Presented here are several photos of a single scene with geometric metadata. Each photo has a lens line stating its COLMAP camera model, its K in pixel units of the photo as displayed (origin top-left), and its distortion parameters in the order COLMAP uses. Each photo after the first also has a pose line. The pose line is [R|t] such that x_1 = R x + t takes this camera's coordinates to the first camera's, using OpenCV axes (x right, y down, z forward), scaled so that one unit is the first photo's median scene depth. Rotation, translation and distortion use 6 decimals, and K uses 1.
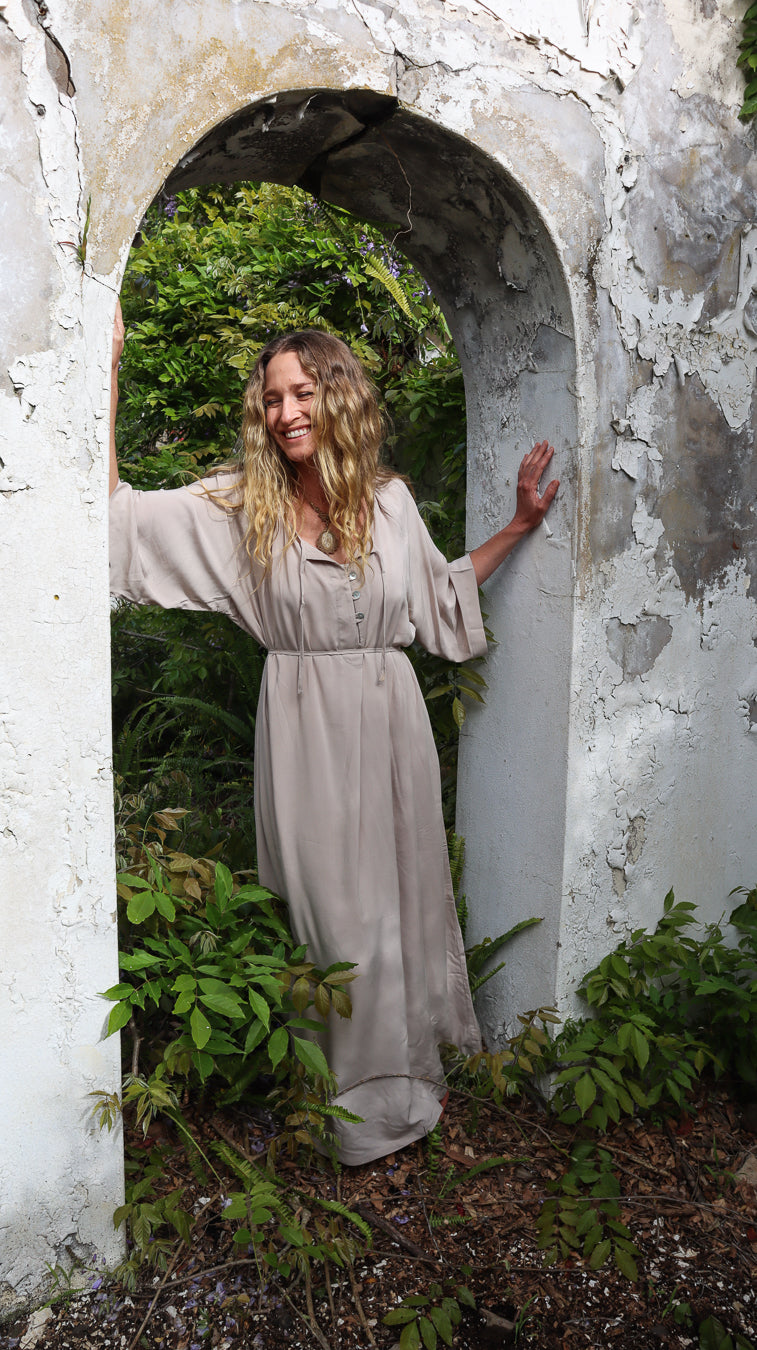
lens RADIAL K [[972.7, 0, 378.5], [0, 972.7, 675.0], [0, 0, 1]] dist [-0.117813, 0.080929]
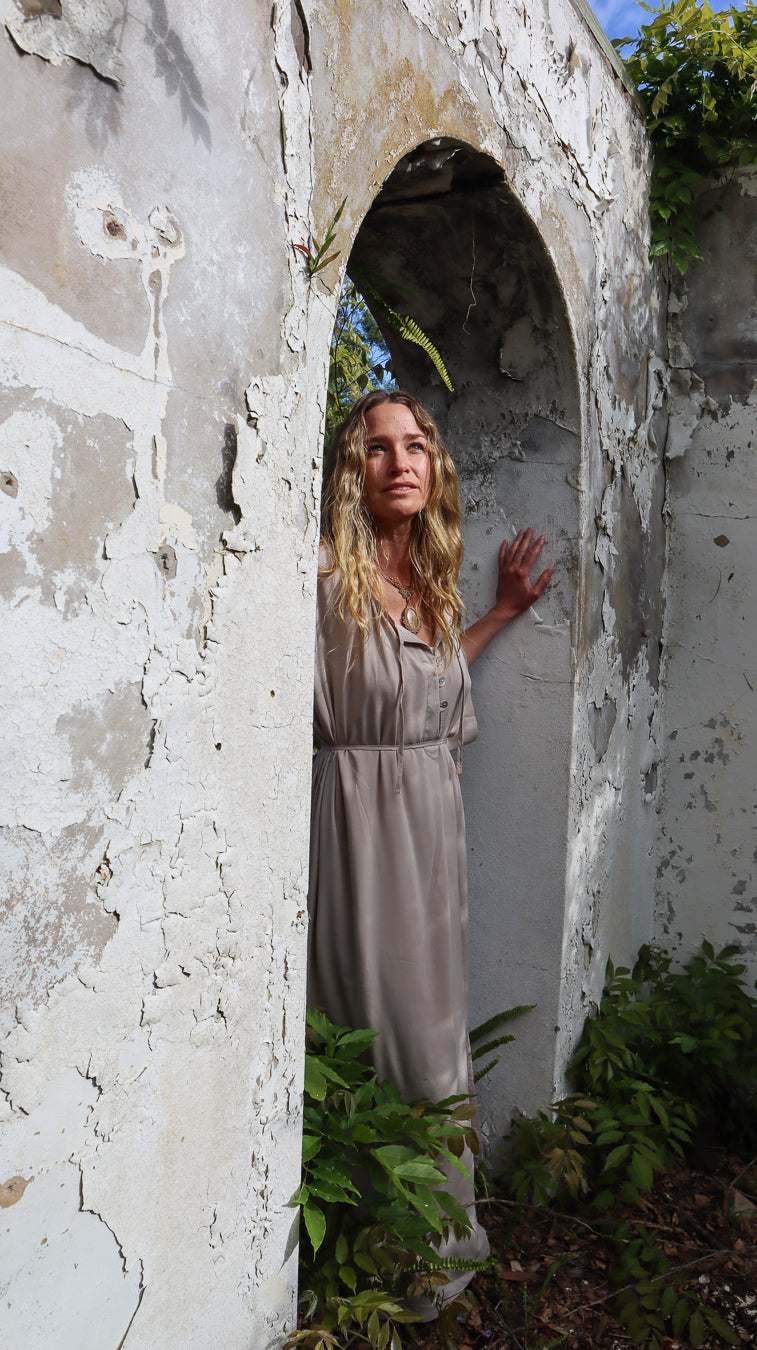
lens RADIAL K [[972.7, 0, 378.5], [0, 972.7, 675.0], [0, 0, 1]] dist [-0.117813, 0.080929]
pose [[0.862897, 0.000095, 0.505379, -0.502691], [0.035130, 0.997570, -0.060169, -0.035400], [-0.504157, 0.069674, 0.860797, 0.224161]]
